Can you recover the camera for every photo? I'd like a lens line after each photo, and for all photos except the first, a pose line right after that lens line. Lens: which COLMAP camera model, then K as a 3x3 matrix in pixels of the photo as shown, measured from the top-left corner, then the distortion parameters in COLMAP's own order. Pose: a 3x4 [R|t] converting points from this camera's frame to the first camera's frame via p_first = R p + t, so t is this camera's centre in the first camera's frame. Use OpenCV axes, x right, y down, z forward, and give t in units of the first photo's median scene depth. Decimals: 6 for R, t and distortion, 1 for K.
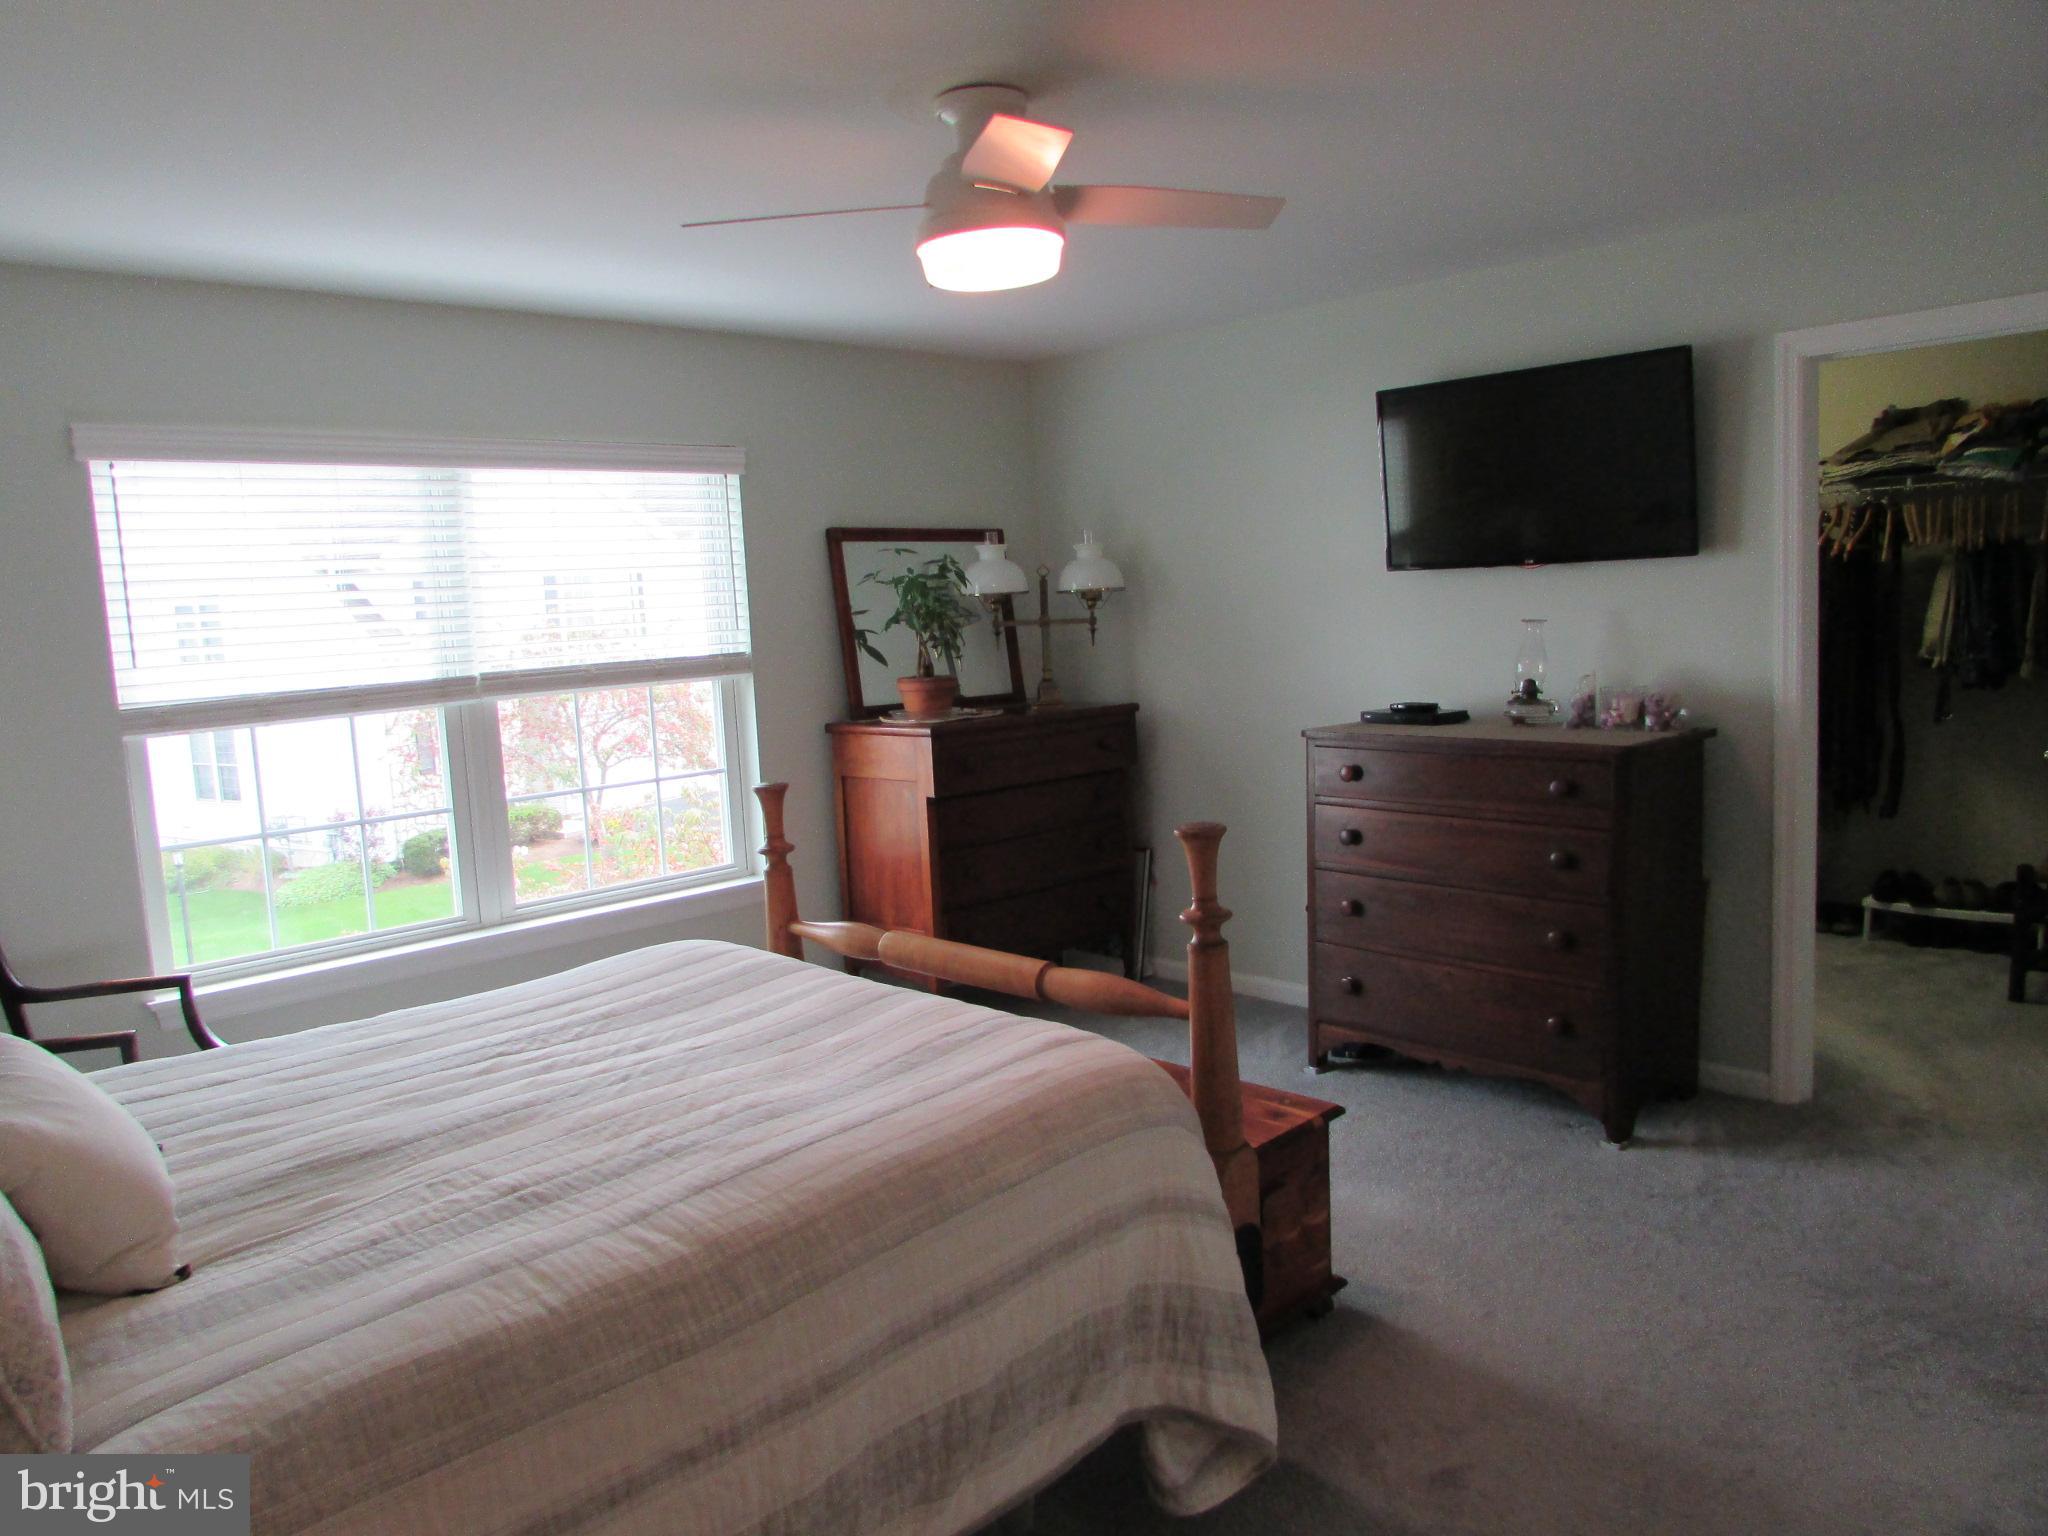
lens RADIAL K [[1463.7, 0, 1024.0], [0, 1463.7, 768.0], [0, 0, 1]] dist [-0.010727, 0.000449]
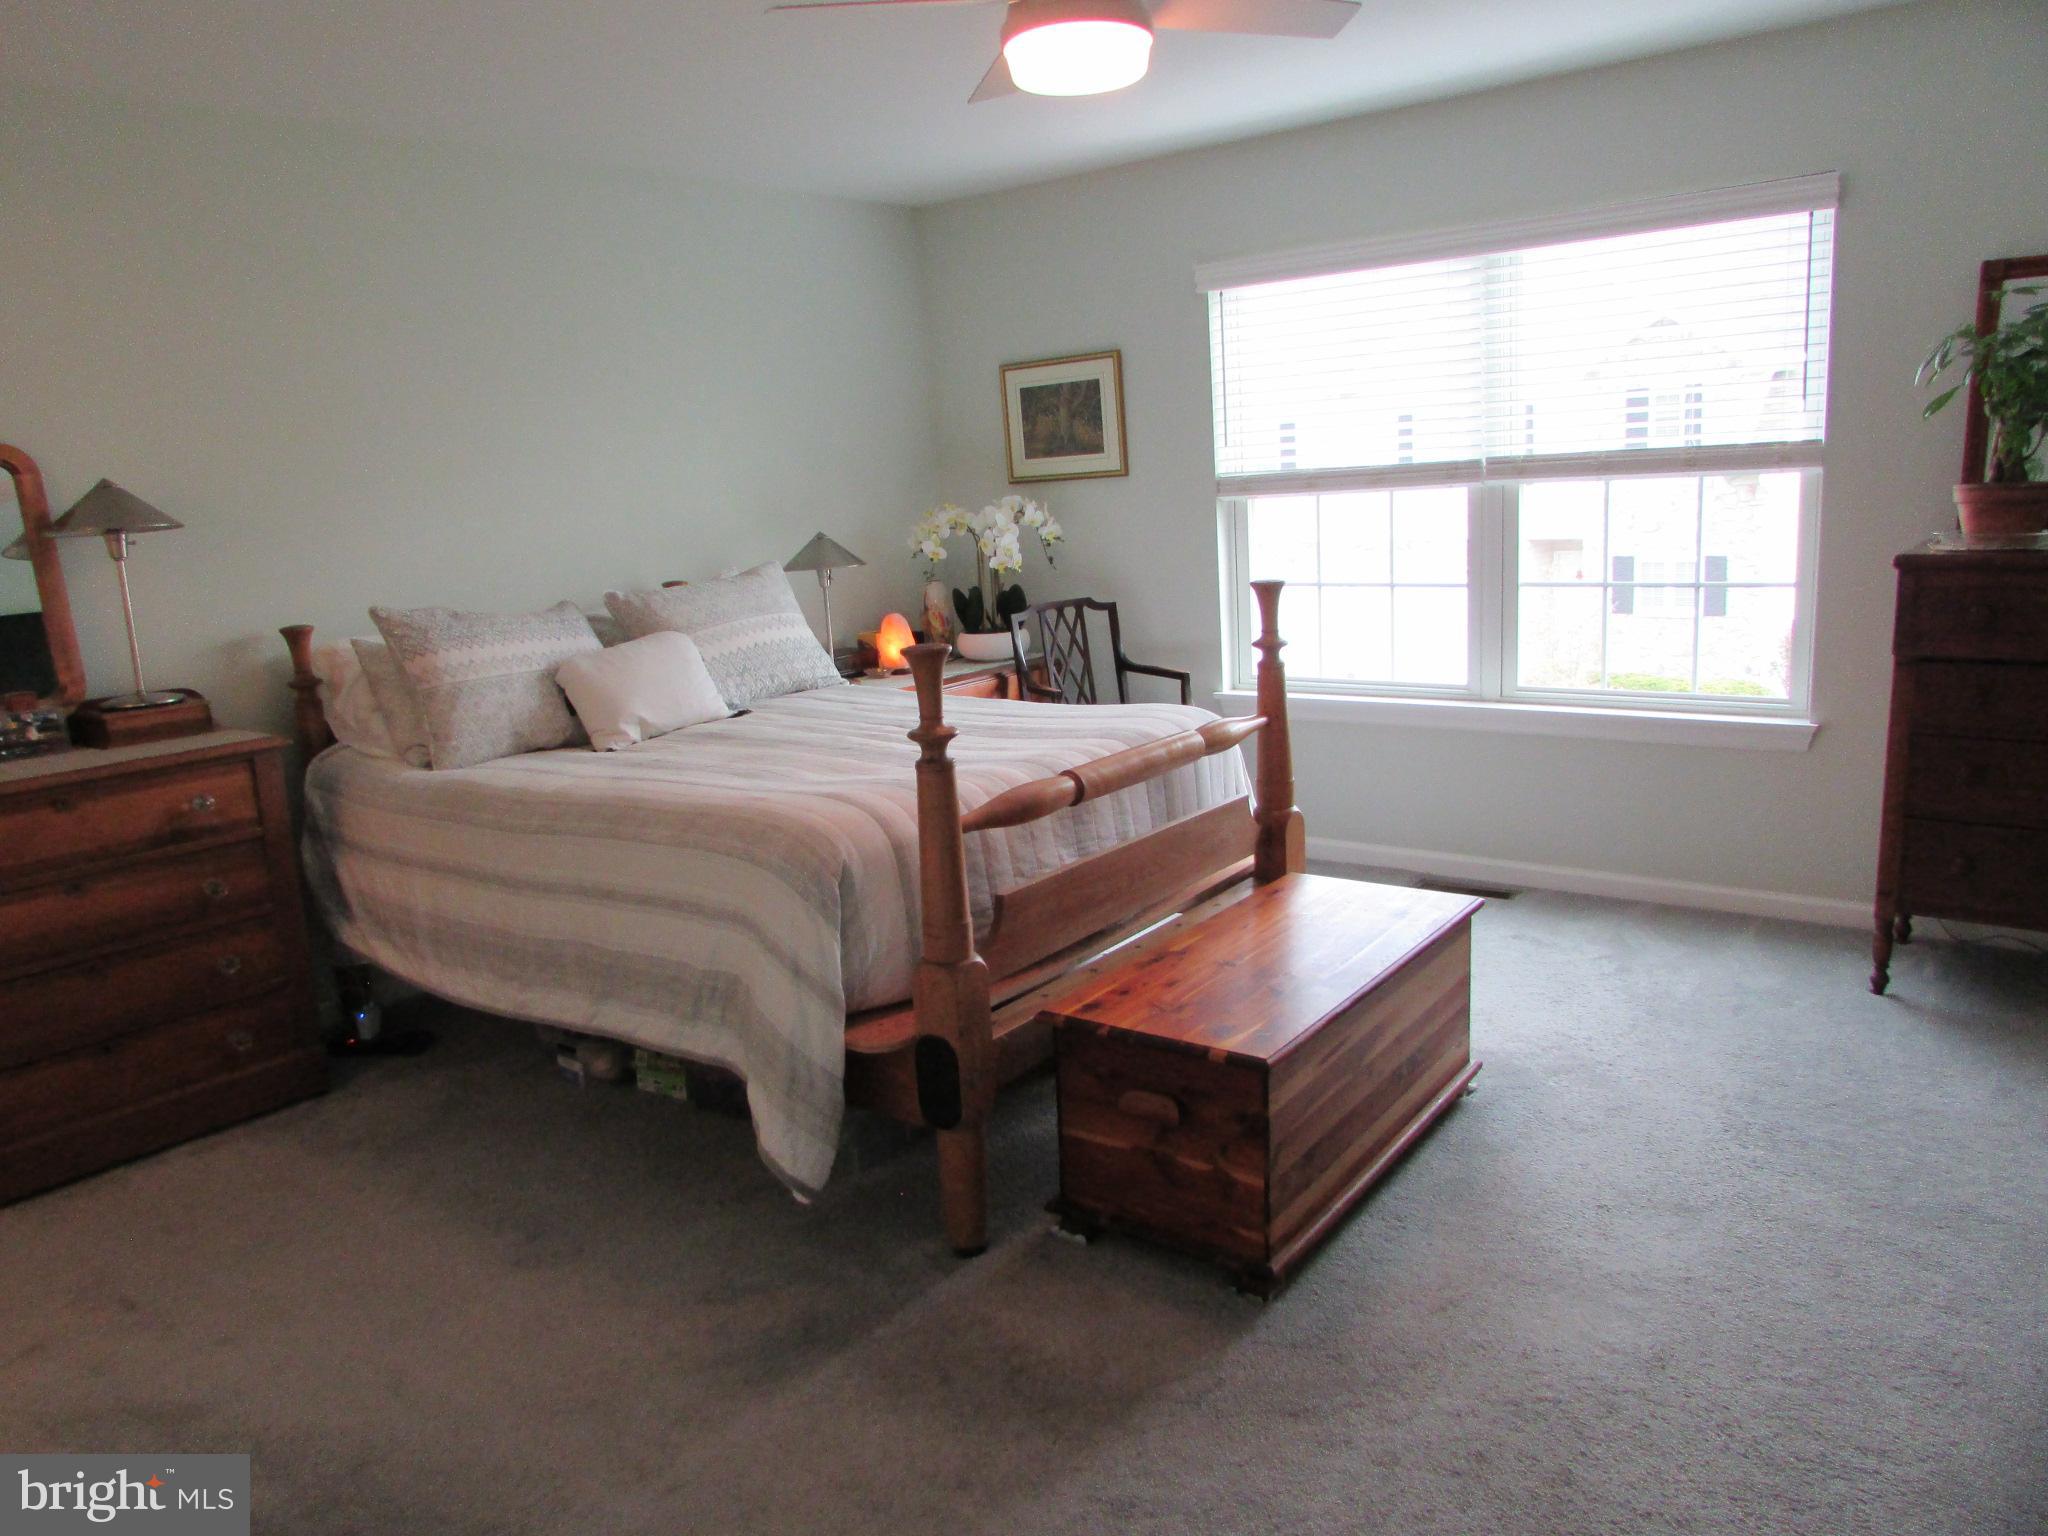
lens RADIAL K [[1499.4, 0, 1024.0], [0, 1499.4, 768.0], [0, 0, 1]] dist [0.004994, 0.003788]
pose [[0.129767, 0.236143, -0.963015, 0.666647], [-0.071269, 0.970936, 0.228482, -0.070340], [0.988980, 0.038984, 0.142825, 0.527338]]
